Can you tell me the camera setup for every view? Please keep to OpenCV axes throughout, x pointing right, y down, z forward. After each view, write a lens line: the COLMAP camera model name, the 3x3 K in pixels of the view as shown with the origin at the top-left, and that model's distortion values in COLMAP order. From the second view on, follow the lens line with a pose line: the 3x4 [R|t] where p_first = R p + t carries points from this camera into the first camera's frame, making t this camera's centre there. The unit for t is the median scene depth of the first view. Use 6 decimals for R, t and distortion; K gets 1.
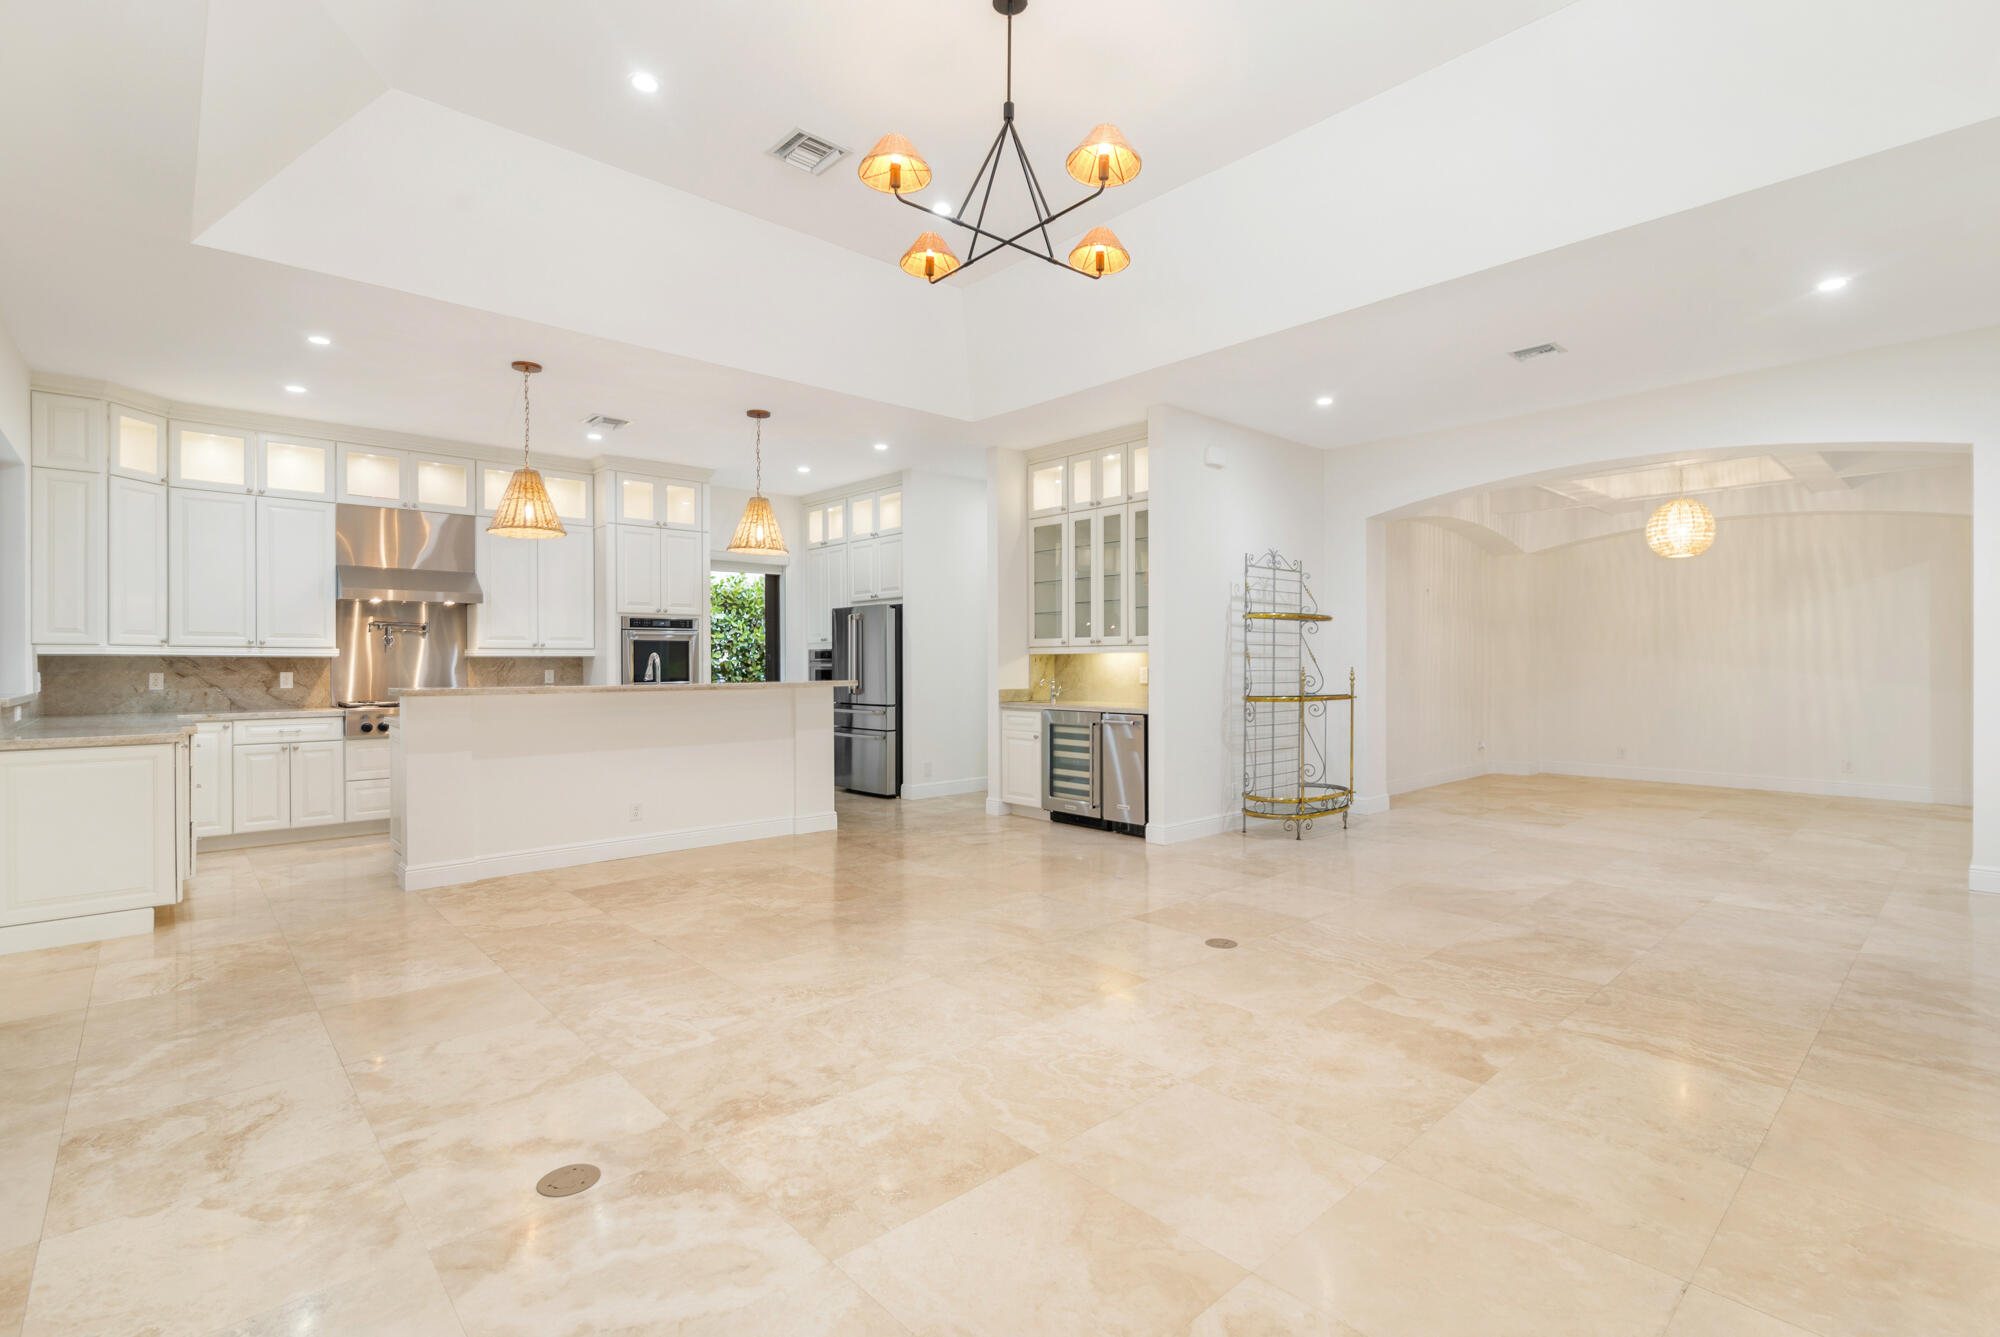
lens RADIAL K [[923.2, 0, 999.5], [0, 923.2, 671.8], [0, 0, 1]] dist [0.000371, -0.000539]
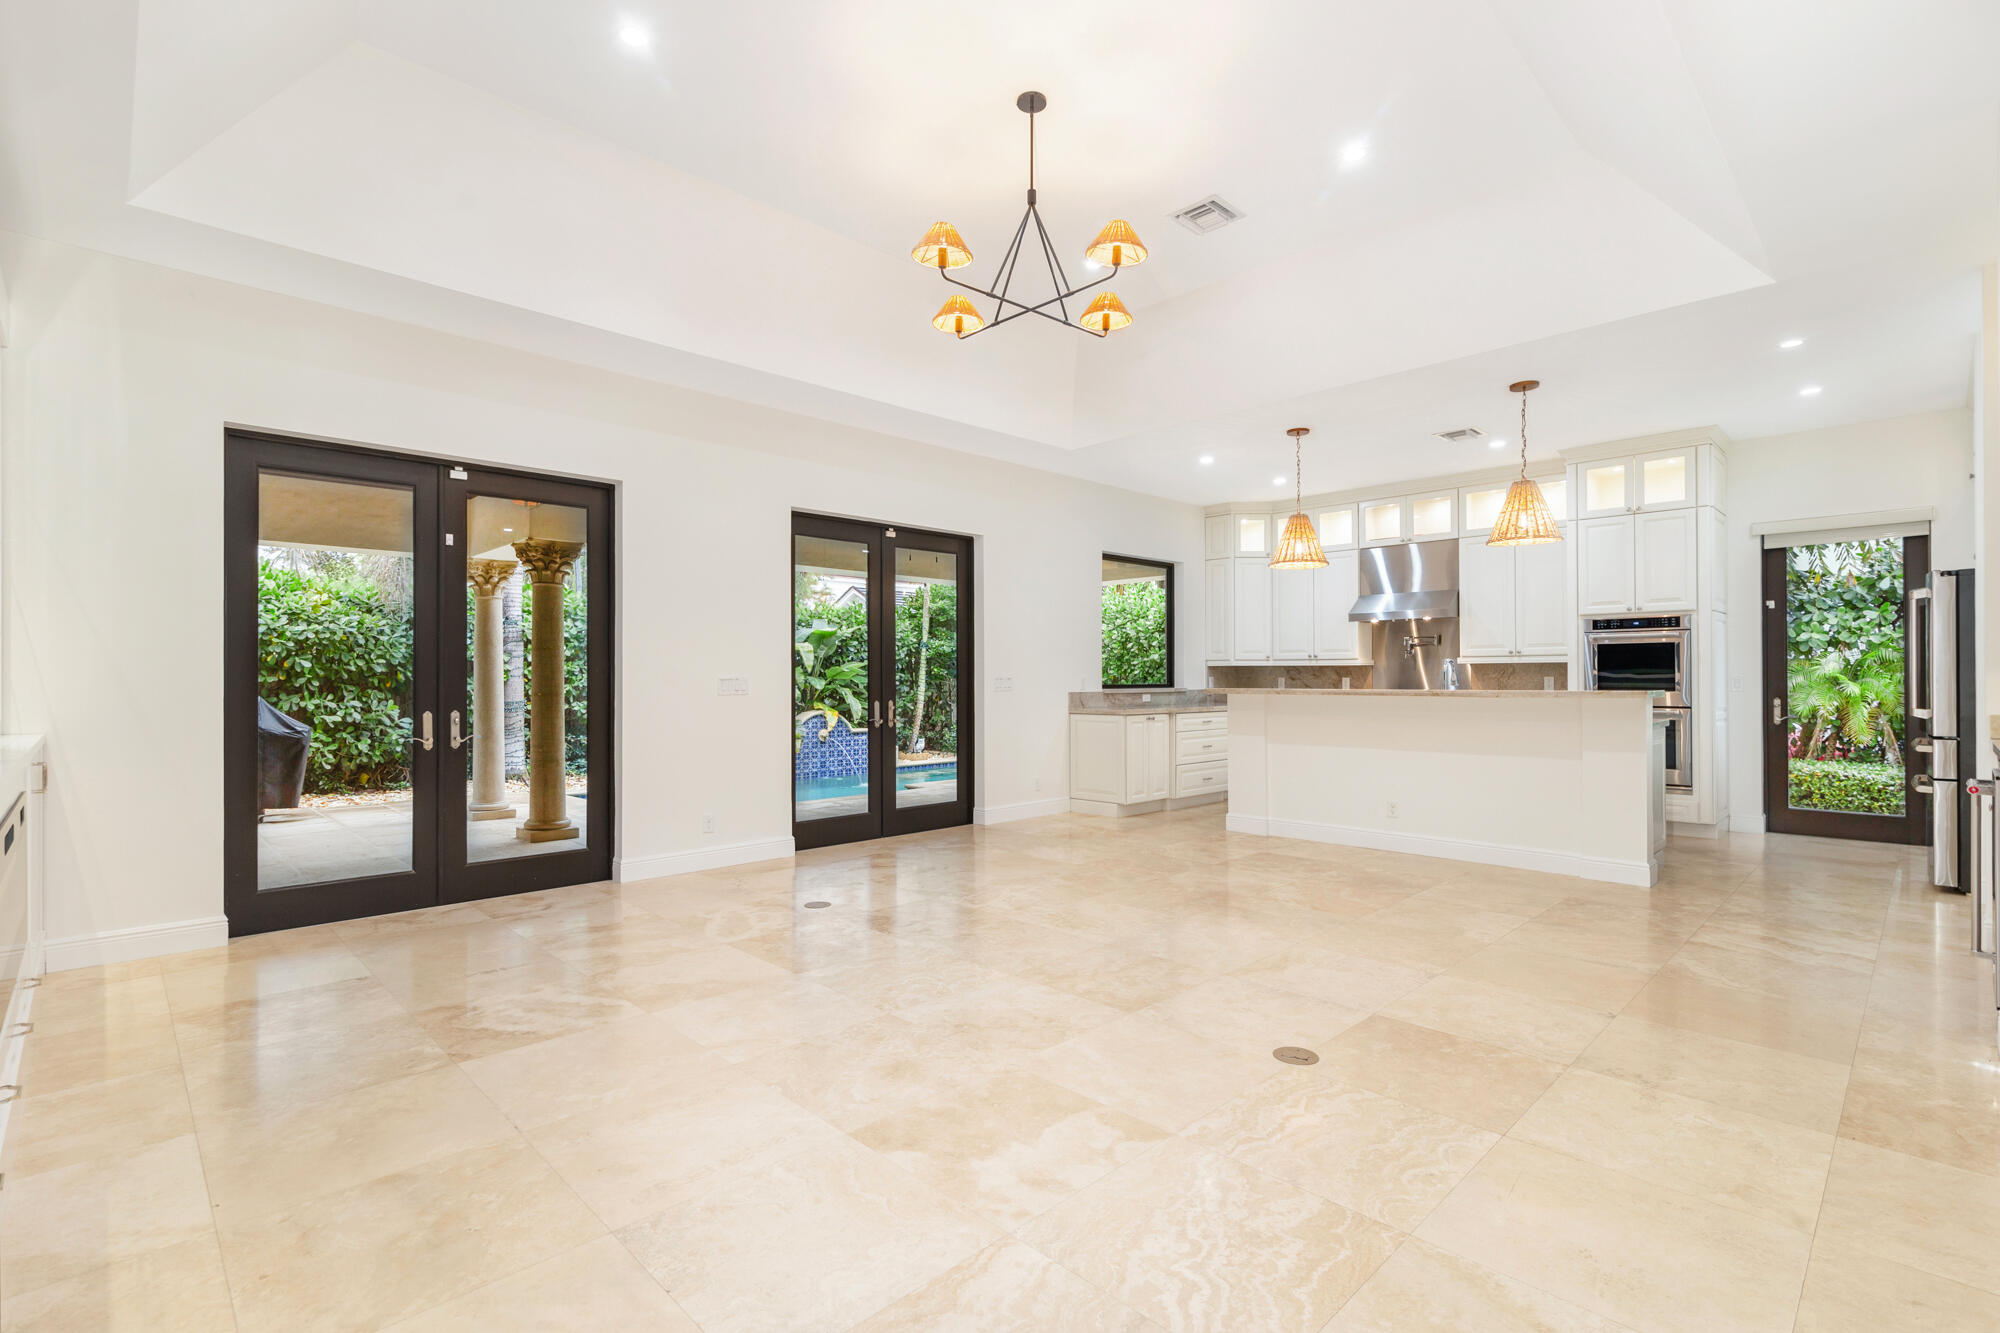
lens RADIAL K [[921.0, 0, 1000.0], [0, 921.0, 666.5], [0, 0, 1]] dist [0.000681, 0.000077]
pose [[0.030443, -0.008458, -0.999501, 1.103304], [-0.006552, 0.999941, -0.008661, -0.000948], [0.999515, 0.006813, 0.030386, 0.864413]]
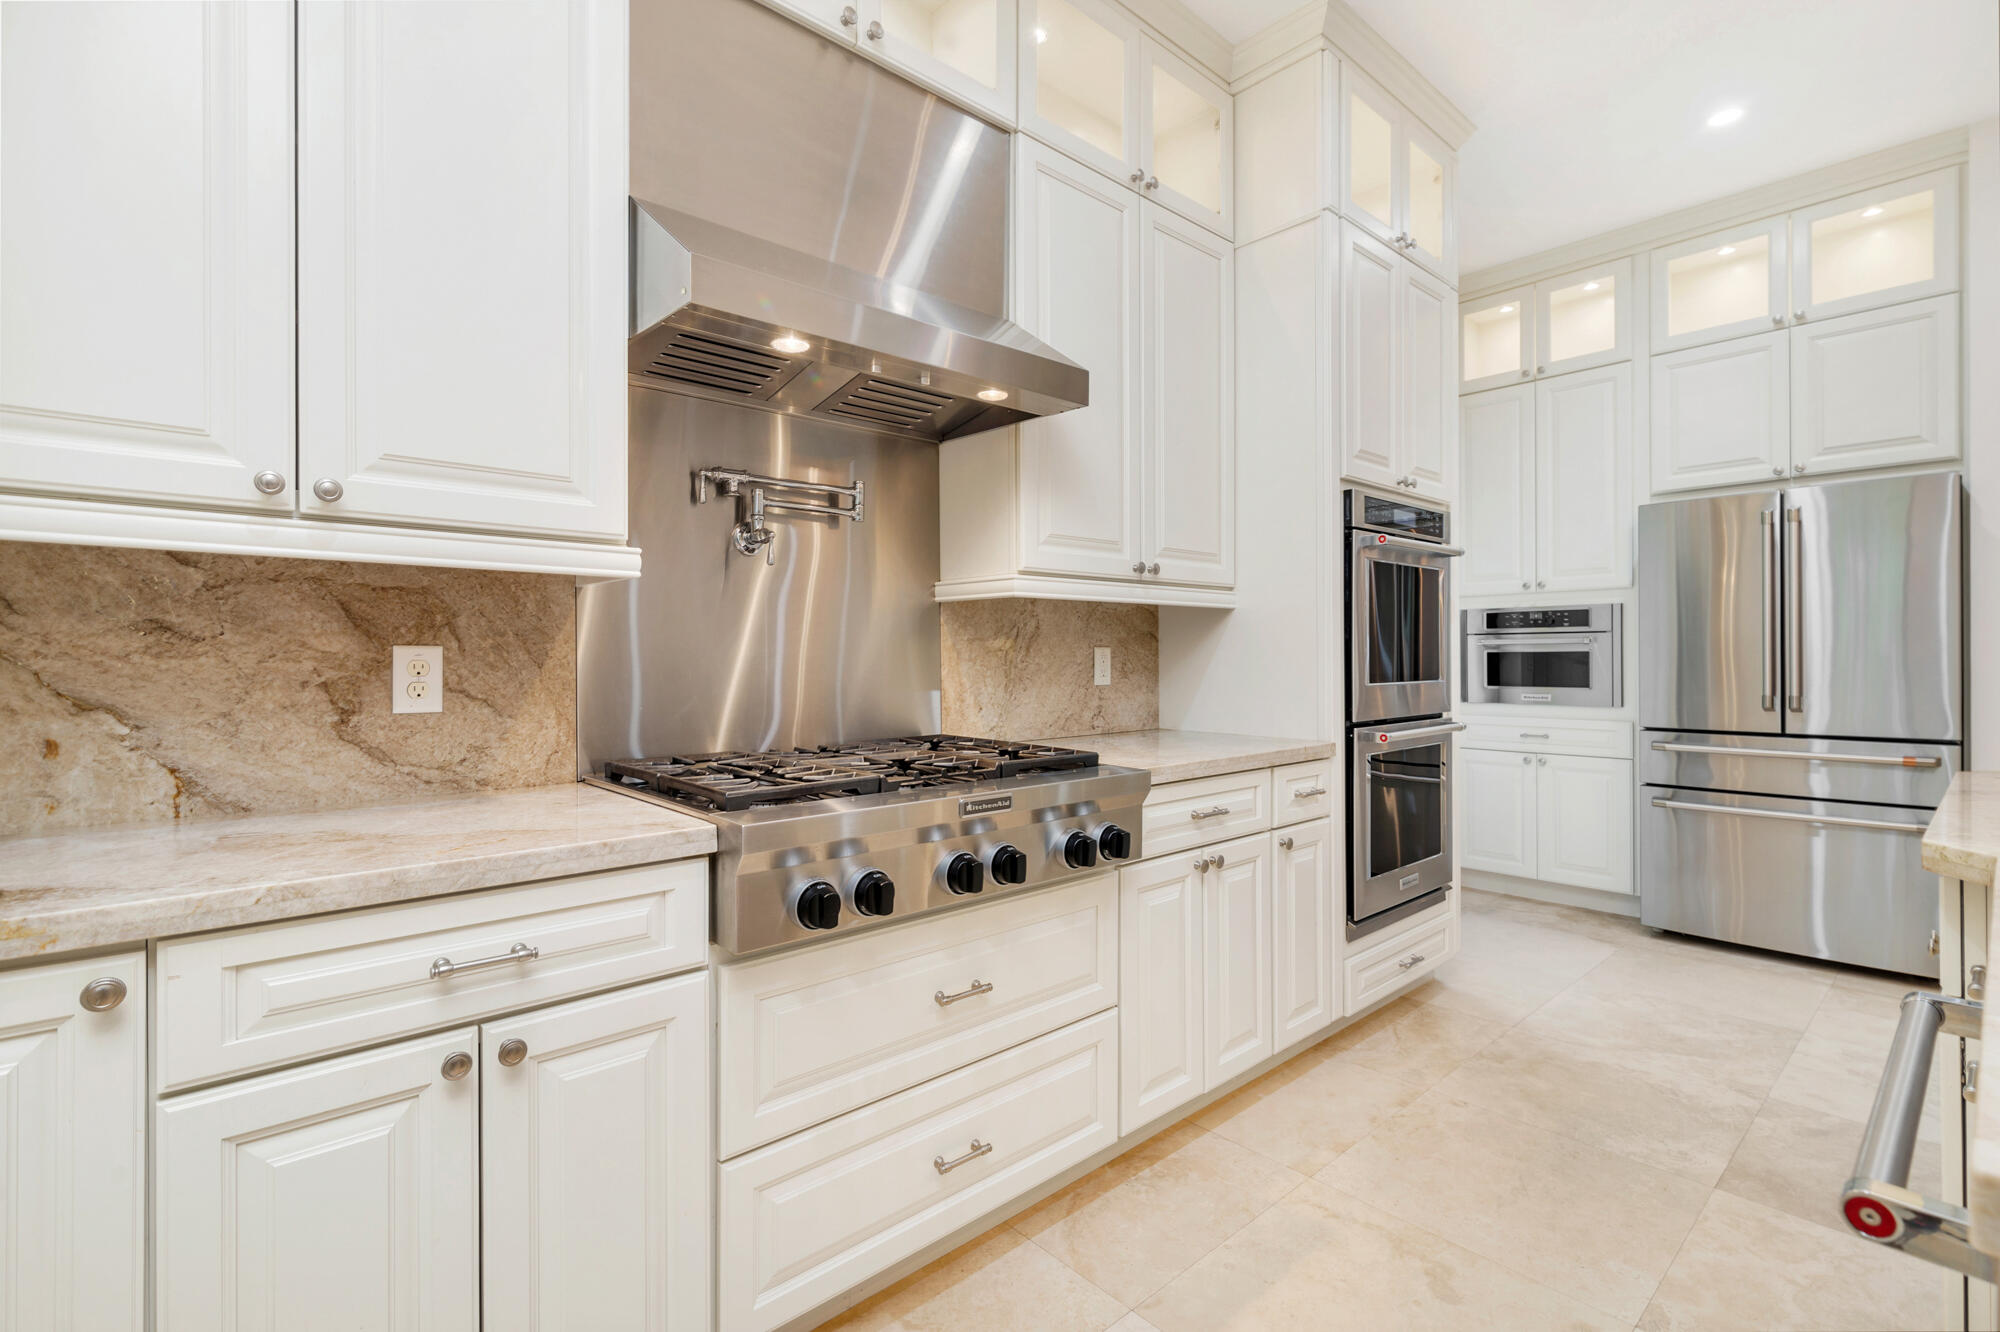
lens RADIAL K [[921.0, 0, 1000.0], [0, 921.0, 666.0], [0, 0, 1]] dist [0.000681, 0.000077]
pose [[0.999957, -0.002356, -0.008916, -1.189275], [0.002330, 0.999993, -0.002951, 0.013007], [0.008923, 0.002930, 0.999956, 1.464352]]
